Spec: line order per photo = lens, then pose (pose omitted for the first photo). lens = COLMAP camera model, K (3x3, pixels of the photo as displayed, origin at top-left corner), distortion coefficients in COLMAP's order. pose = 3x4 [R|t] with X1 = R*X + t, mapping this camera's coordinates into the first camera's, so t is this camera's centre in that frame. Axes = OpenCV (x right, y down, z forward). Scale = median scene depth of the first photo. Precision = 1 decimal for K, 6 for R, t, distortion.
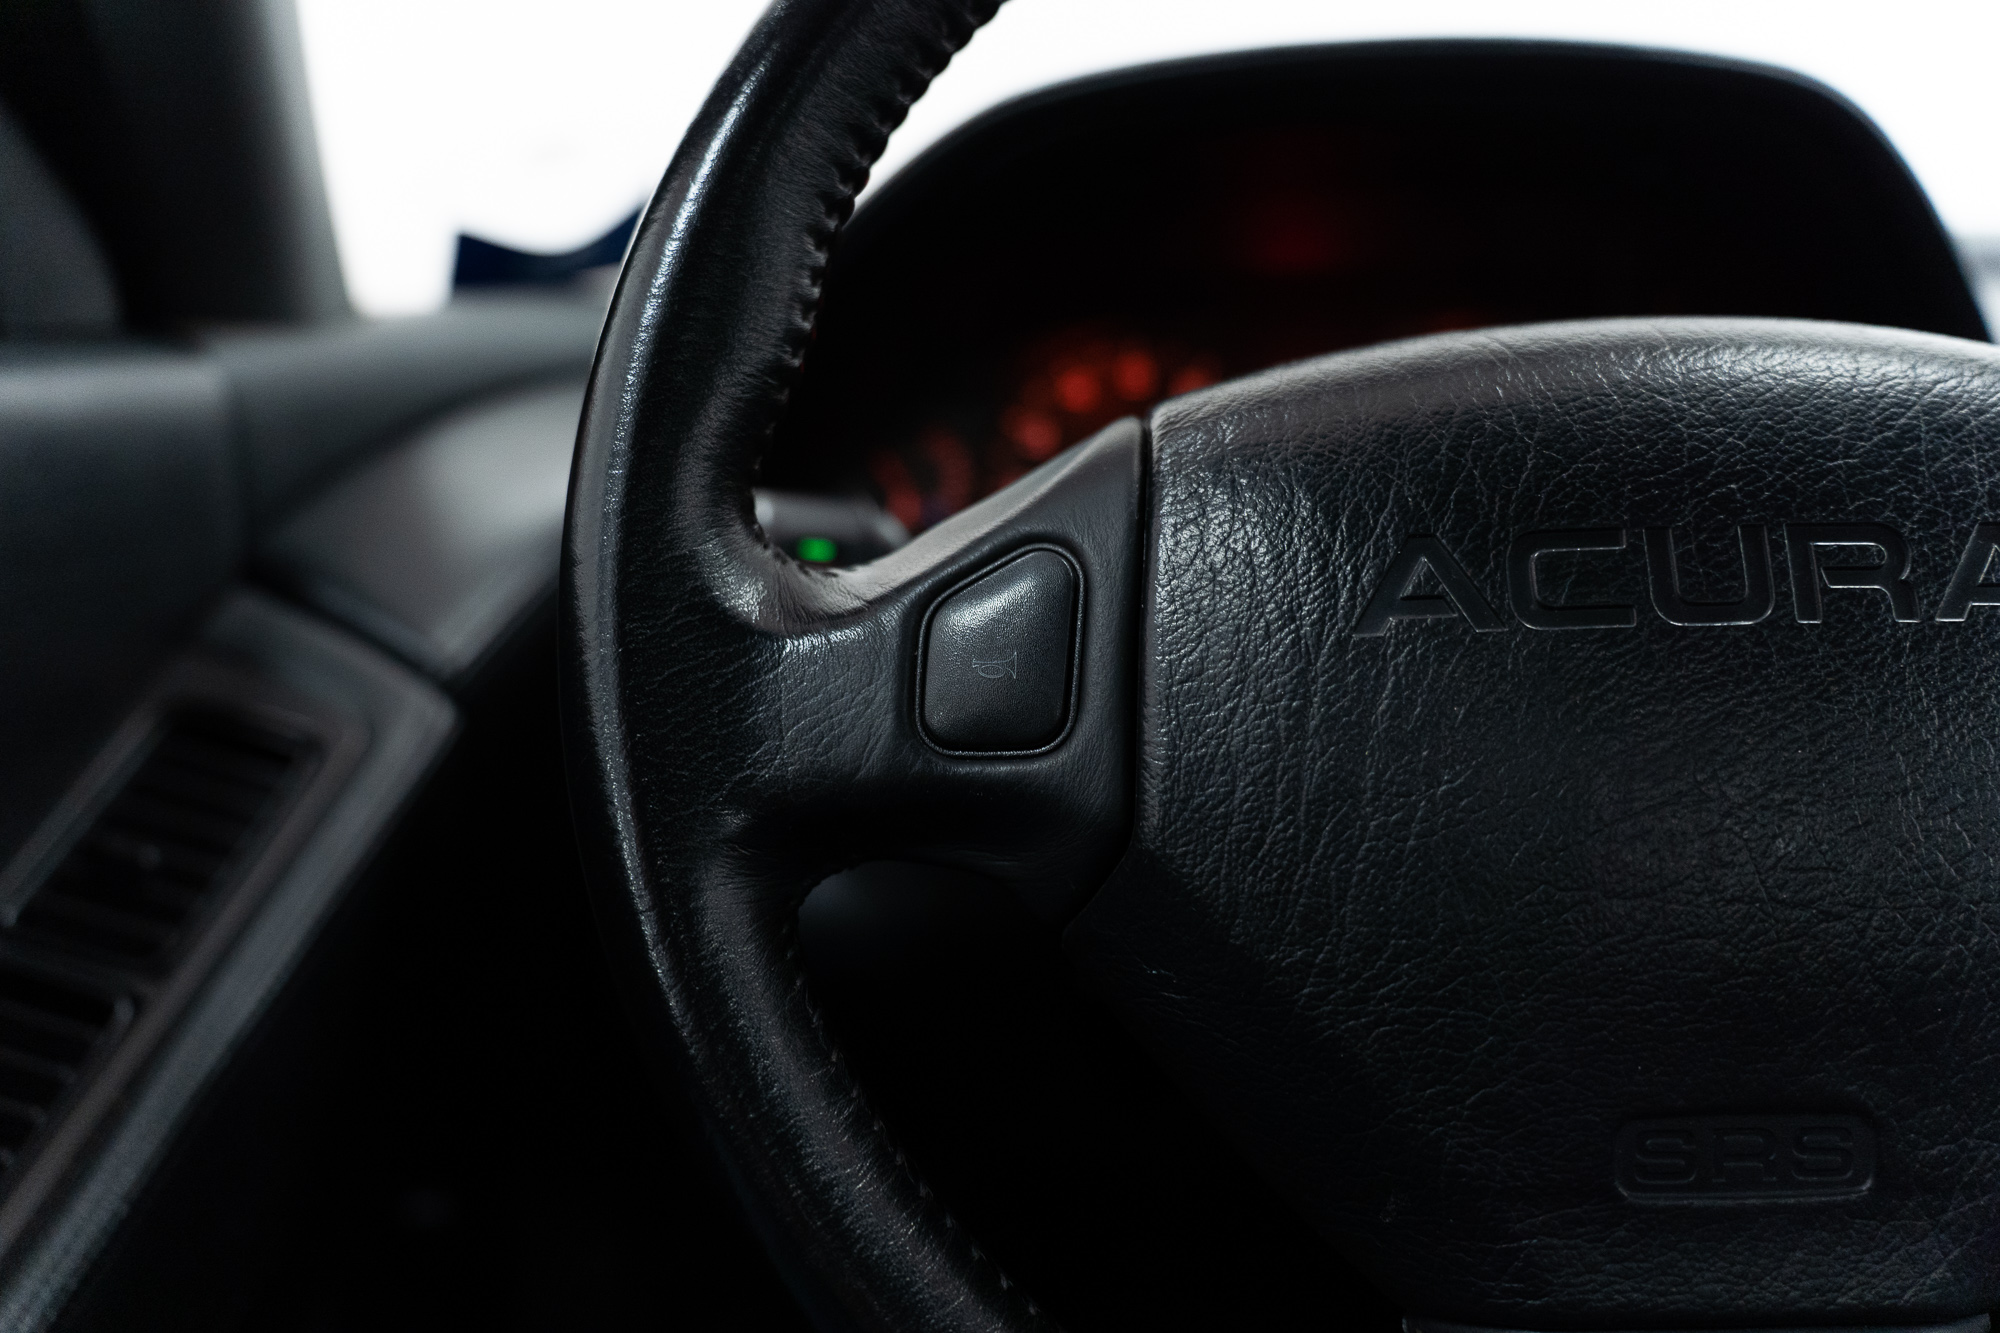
lens RADIAL K [[1767.8, 0, 996.7], [0, 1767.8, 665.6], [0, 0, 1]] dist [0.000086, -0.023775]
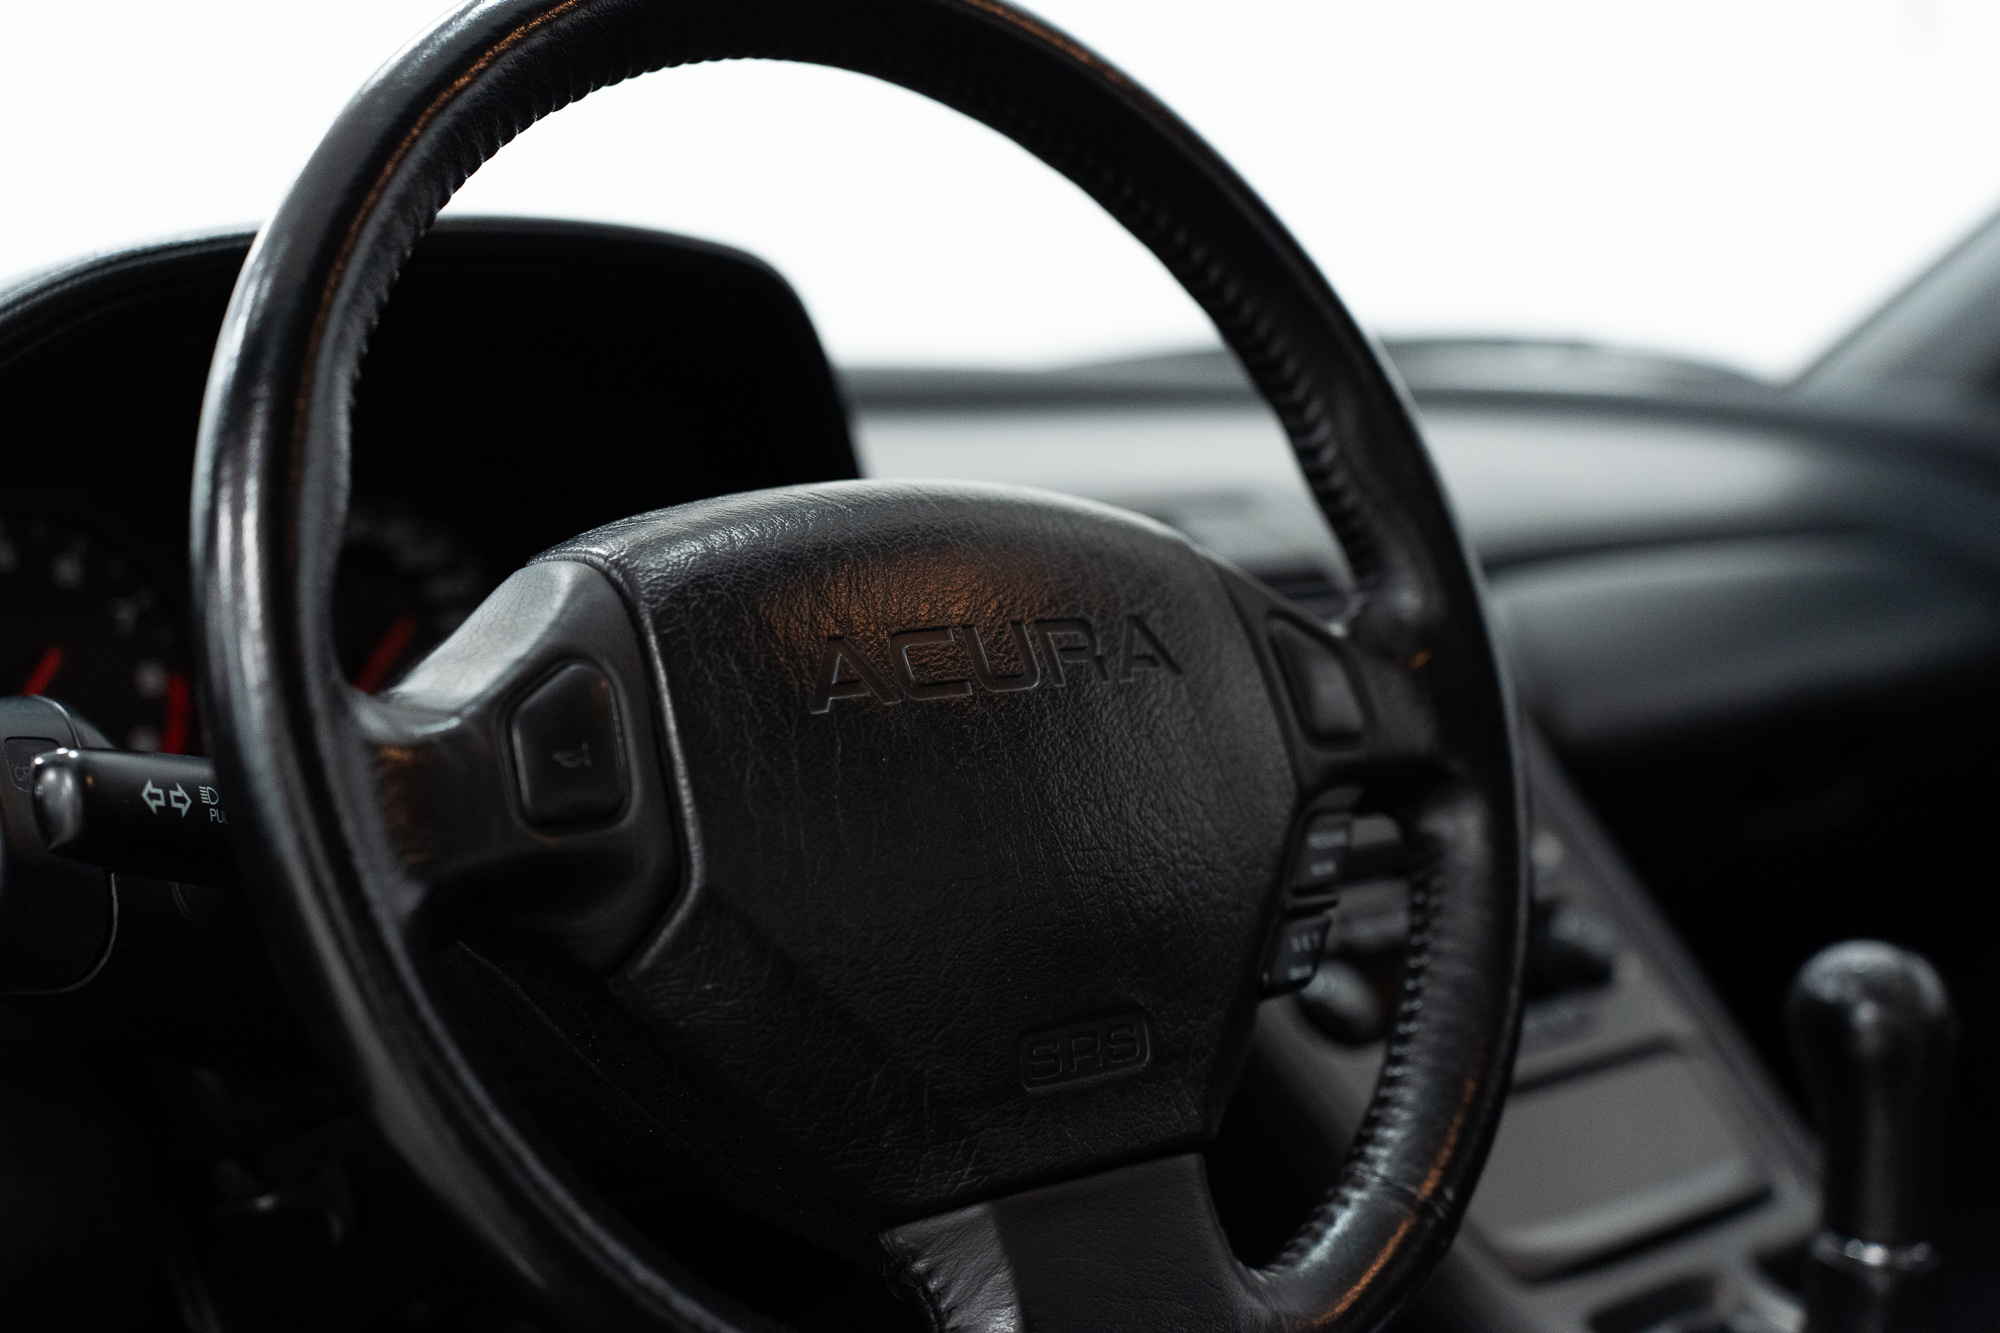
lens RADIAL K [[2915.7, 0, 1005.0], [0, 2915.7, 654.9], [0, 0, 1]] dist [-0.059041, 0.000000]
pose [[0.725958, -0.036885, 0.686749, -1.226863], [0.124534, 0.989104, -0.078519, 0.133632], [-0.676370, 0.142525, 0.722641, -0.712096]]
